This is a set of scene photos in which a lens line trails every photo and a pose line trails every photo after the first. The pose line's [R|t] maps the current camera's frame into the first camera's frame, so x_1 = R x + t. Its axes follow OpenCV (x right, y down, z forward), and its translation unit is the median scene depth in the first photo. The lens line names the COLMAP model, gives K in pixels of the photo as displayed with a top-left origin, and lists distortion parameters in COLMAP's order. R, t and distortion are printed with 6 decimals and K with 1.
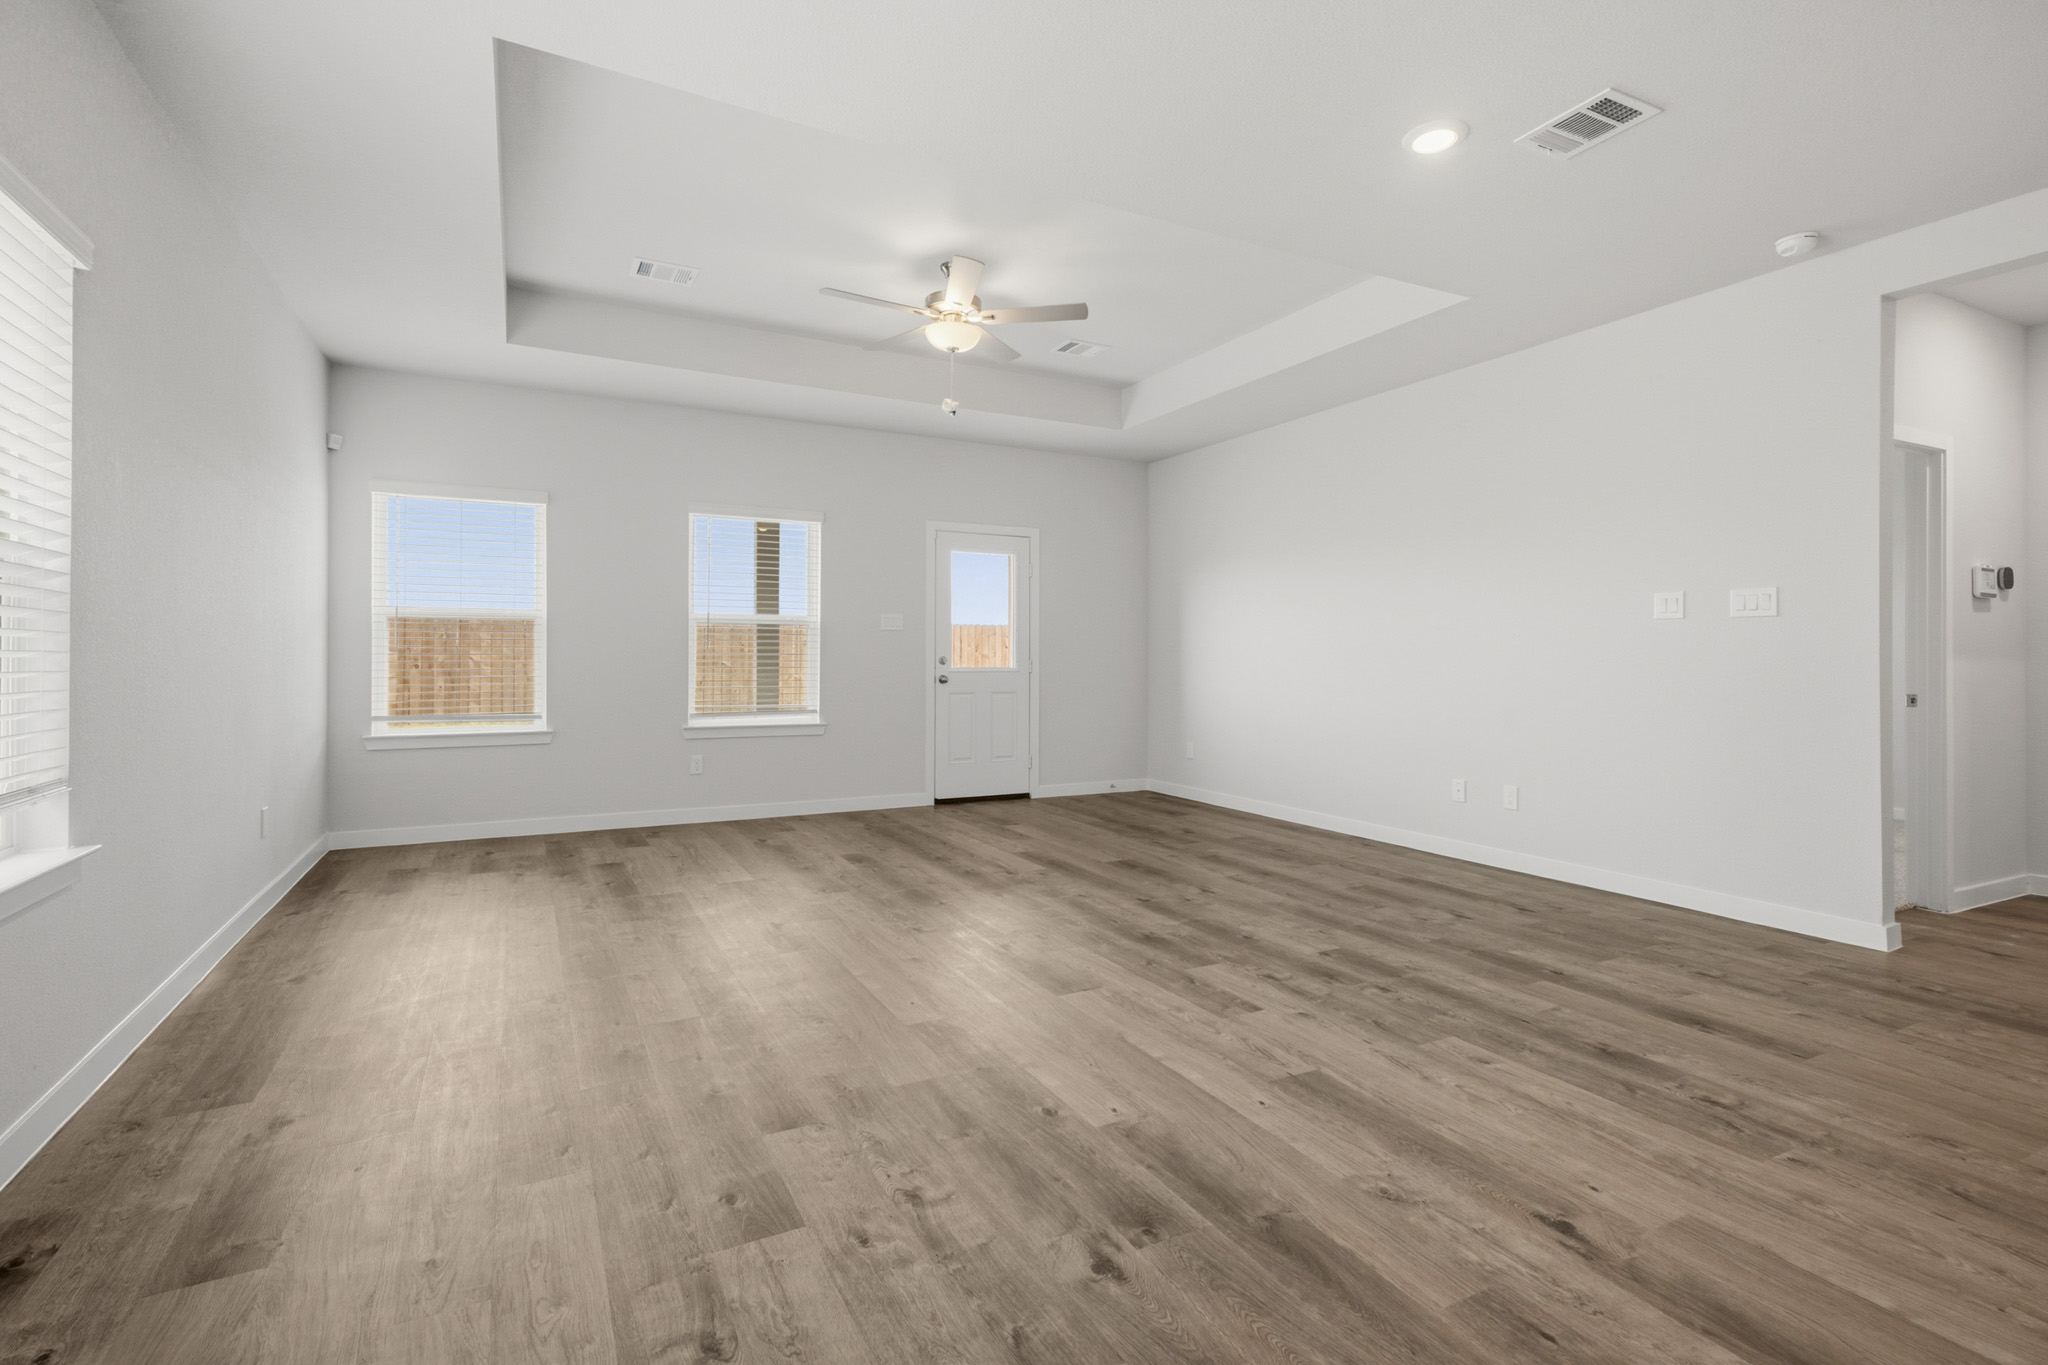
lens RADIAL K [[950.9, 0, 1024.5], [0, 950.9, 654.2], [0, 0, 1]] dist [0.028160, 0.000269]
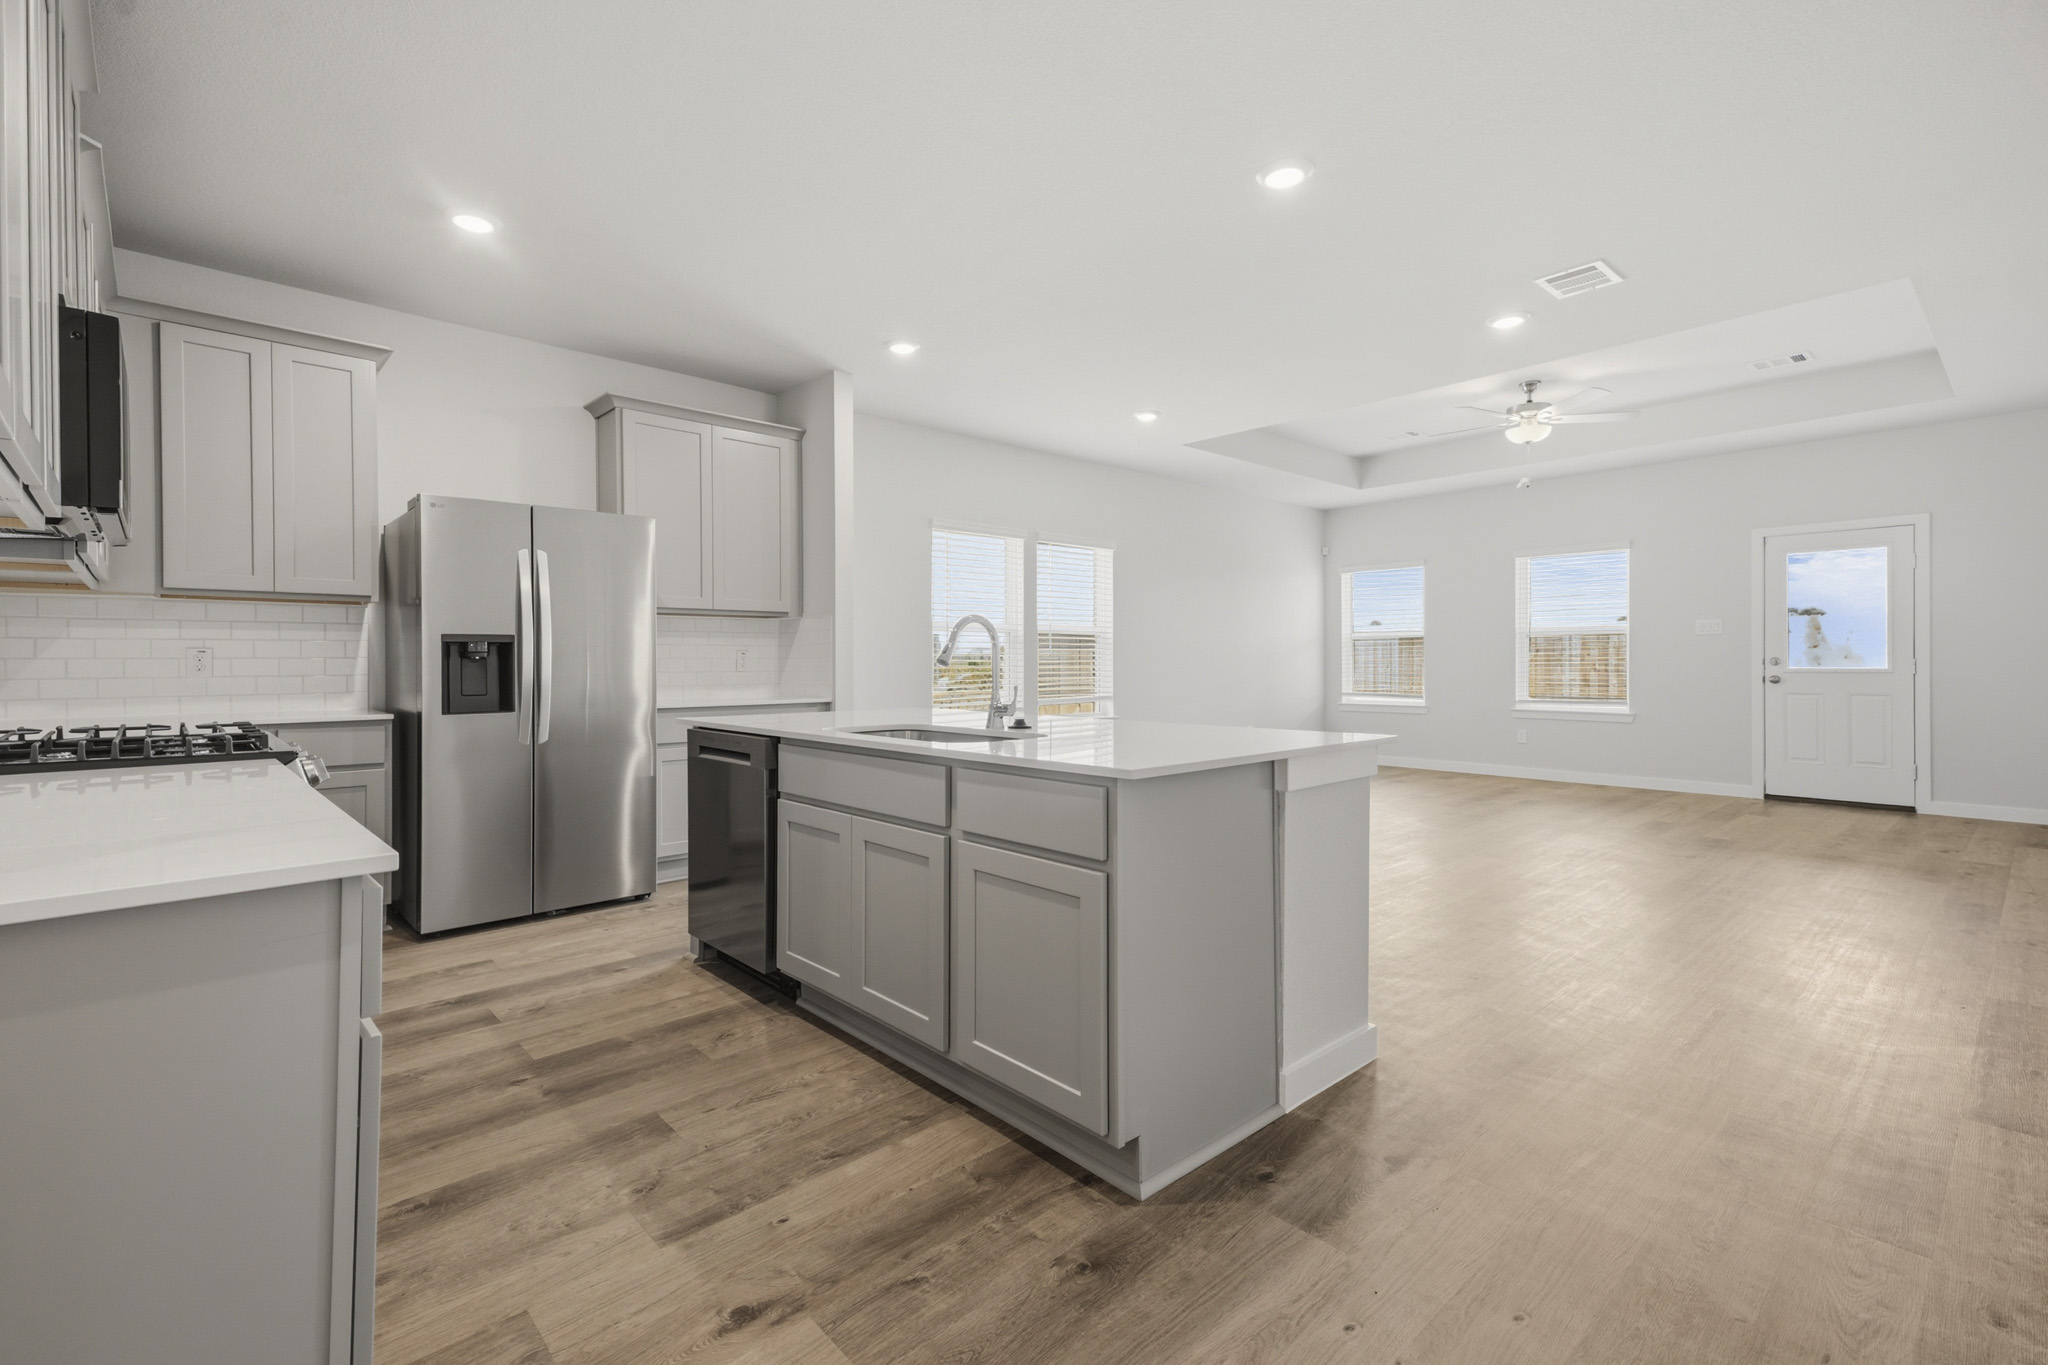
lens RADIAL K [[908.3, 0, 1014.8], [0, 908.3, 657.6], [0, 0, 1]] dist [0.037730, -0.000017]
pose [[0.245306, -0.009771, -0.969396, 0.984692], [0.008797, 0.999930, -0.007853, 0.004799], [0.969406, -0.006601, 0.245375, -0.071247]]
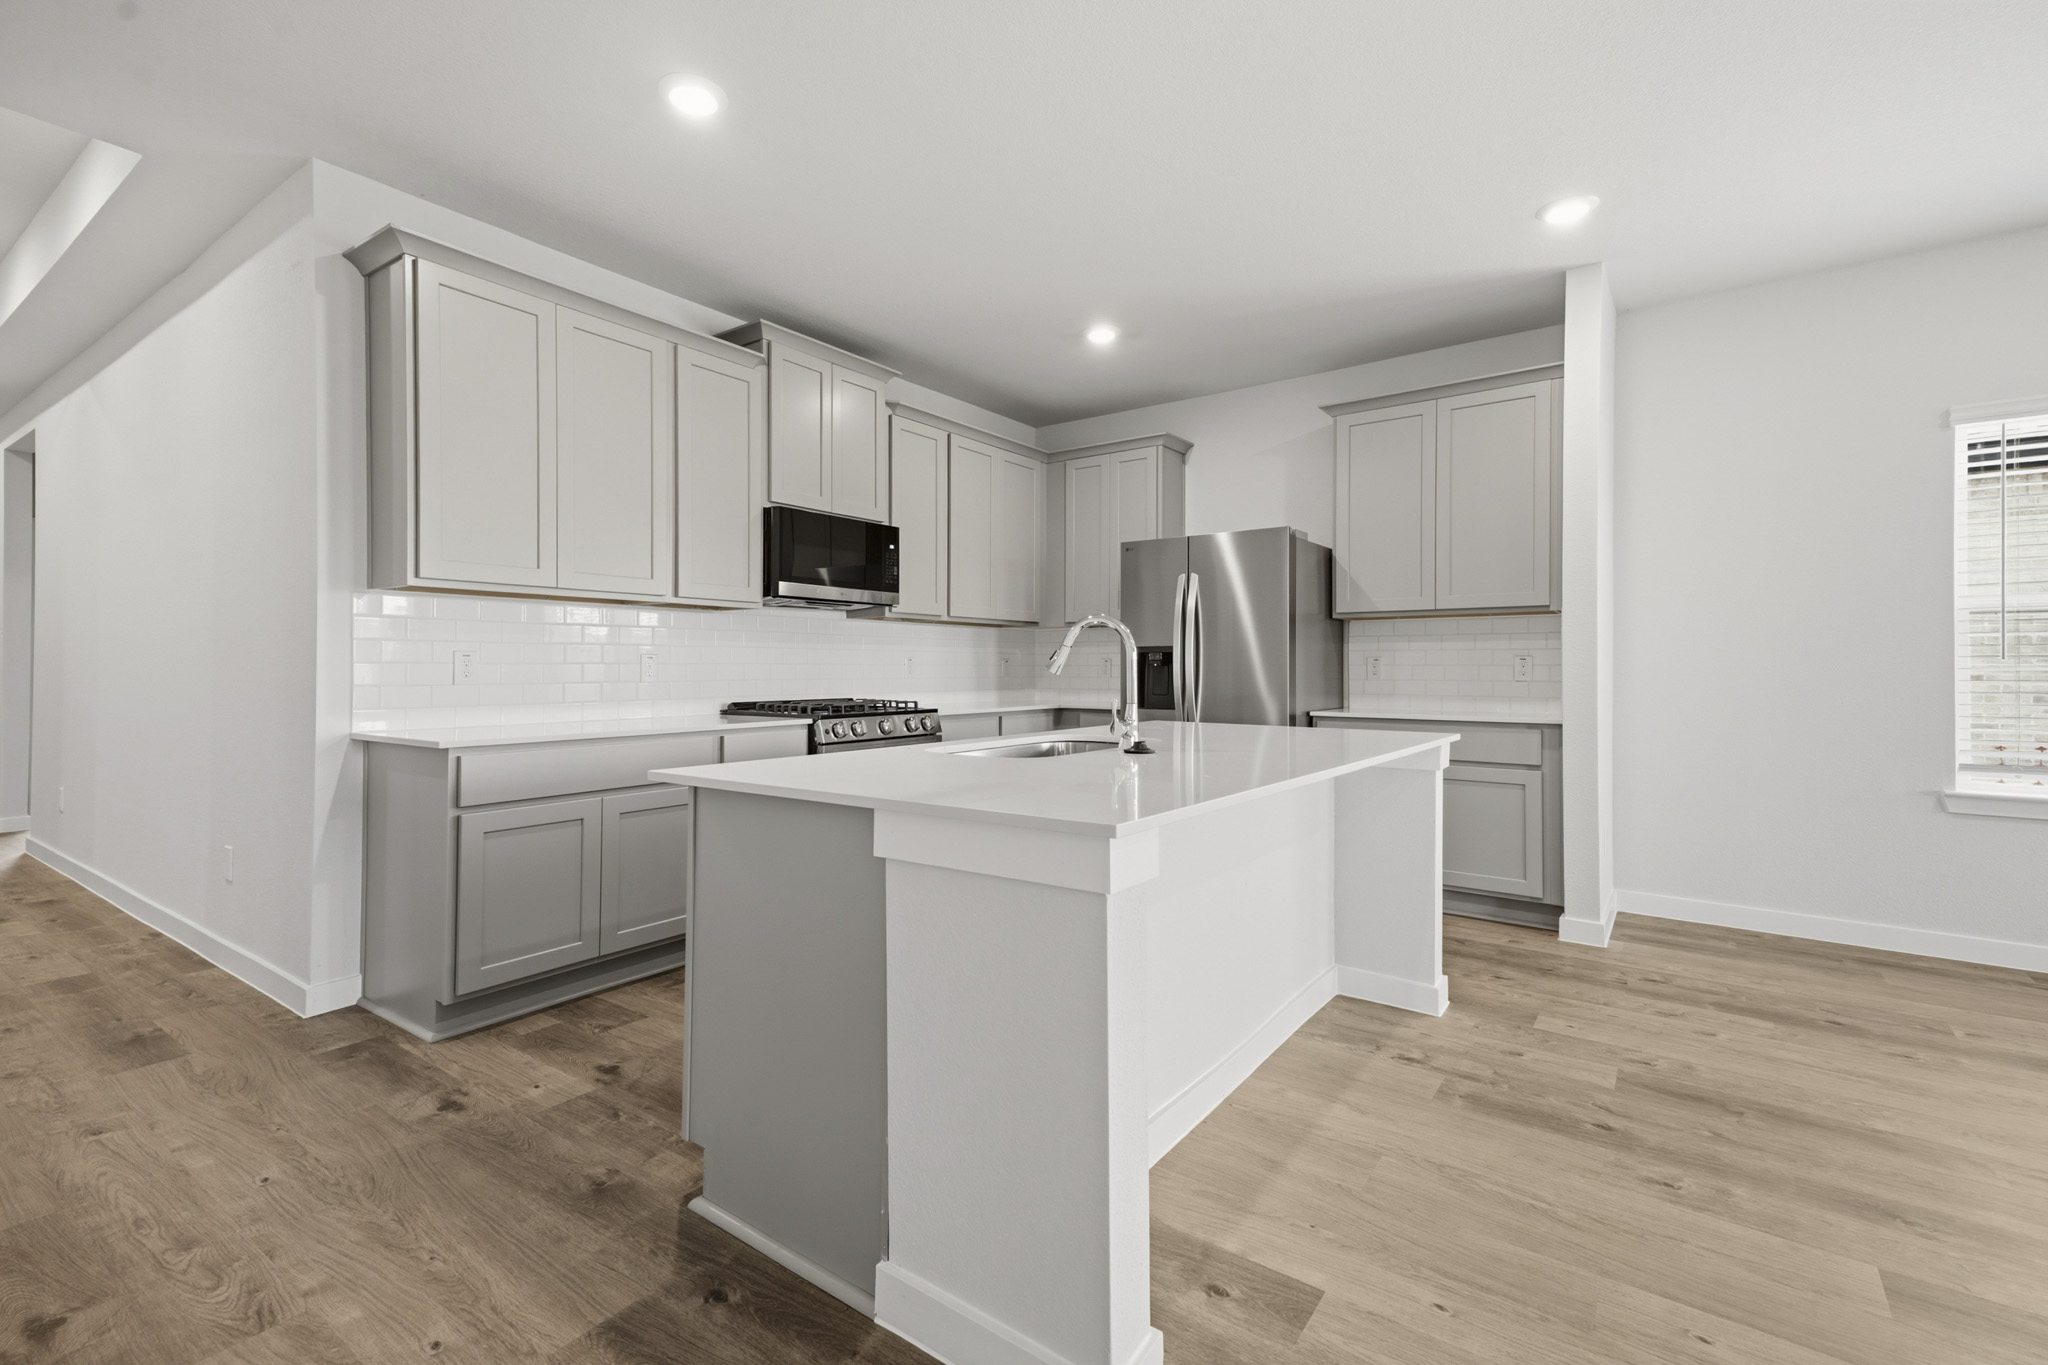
lens RADIAL K [[894.8, 0, 1008.0], [0, 894.8, 661.8], [0, 0, 1]] dist [0.040210, -0.000584]
pose [[-0.901431, -0.009392, -0.432822, 0.677554], [-0.004050, 0.999904, -0.013262, 0.004540], [0.432905, -0.010202, -0.901382, 0.464477]]
